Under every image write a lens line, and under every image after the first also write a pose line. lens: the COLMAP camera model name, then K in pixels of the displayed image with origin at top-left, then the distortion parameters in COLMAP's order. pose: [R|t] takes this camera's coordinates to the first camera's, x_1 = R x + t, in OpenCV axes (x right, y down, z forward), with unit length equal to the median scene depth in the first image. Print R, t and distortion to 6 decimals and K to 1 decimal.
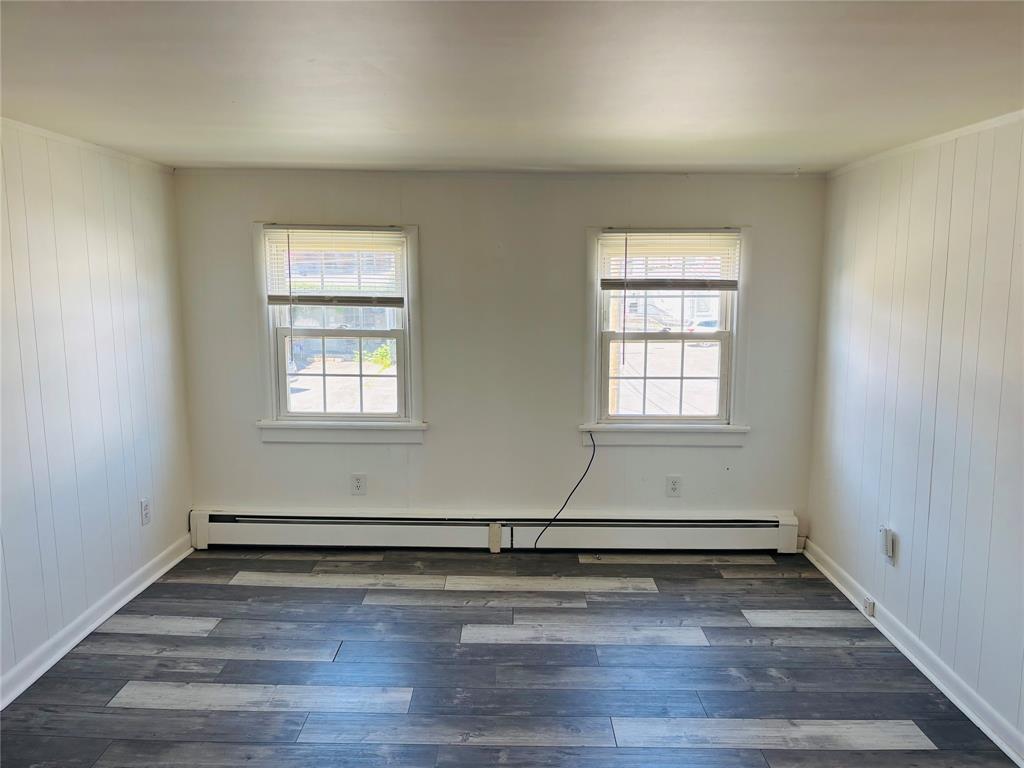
lens RADIAL K [[771.8, 0, 515.3], [0, 771.8, 376.8], [0, 0, 1]] dist [0.043876, -0.051065]
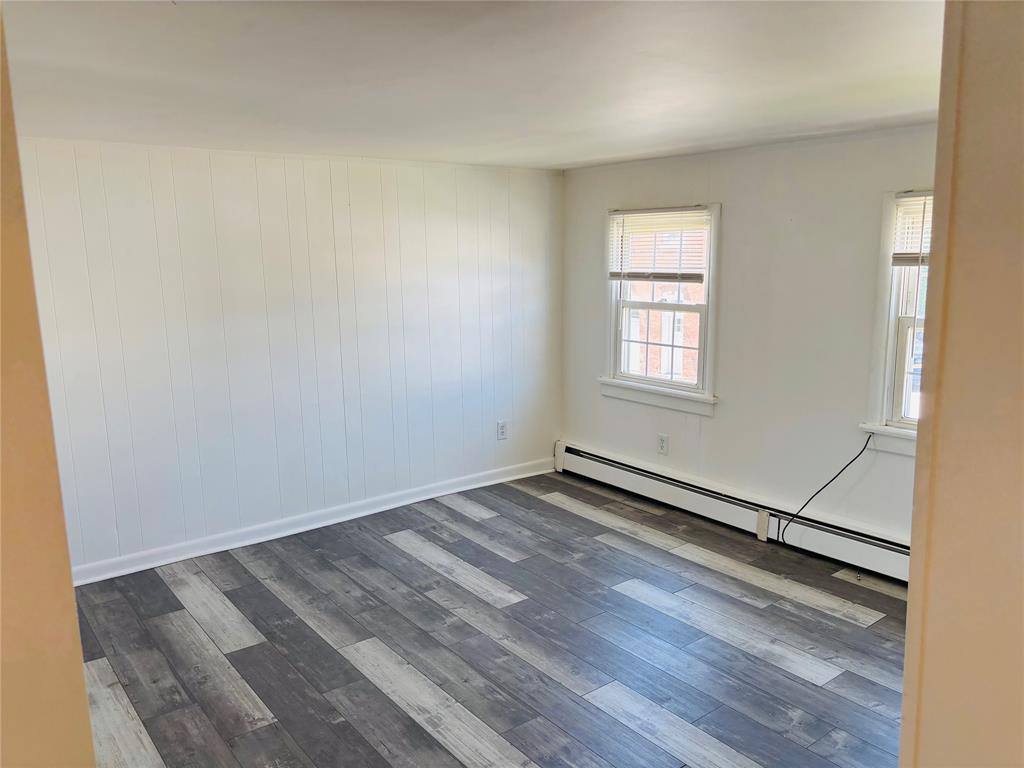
lens RADIAL K [[771.8, 0, 510.4], [0, 771.8, 377.6], [0, 0, 1]] dist [0.043876, -0.051065]
pose [[0.616850, 0.114061, -0.778772, 0.548691], [-0.085845, 0.993291, 0.077483, -0.023808], [0.782385, 0.019058, 0.622503, 0.157617]]
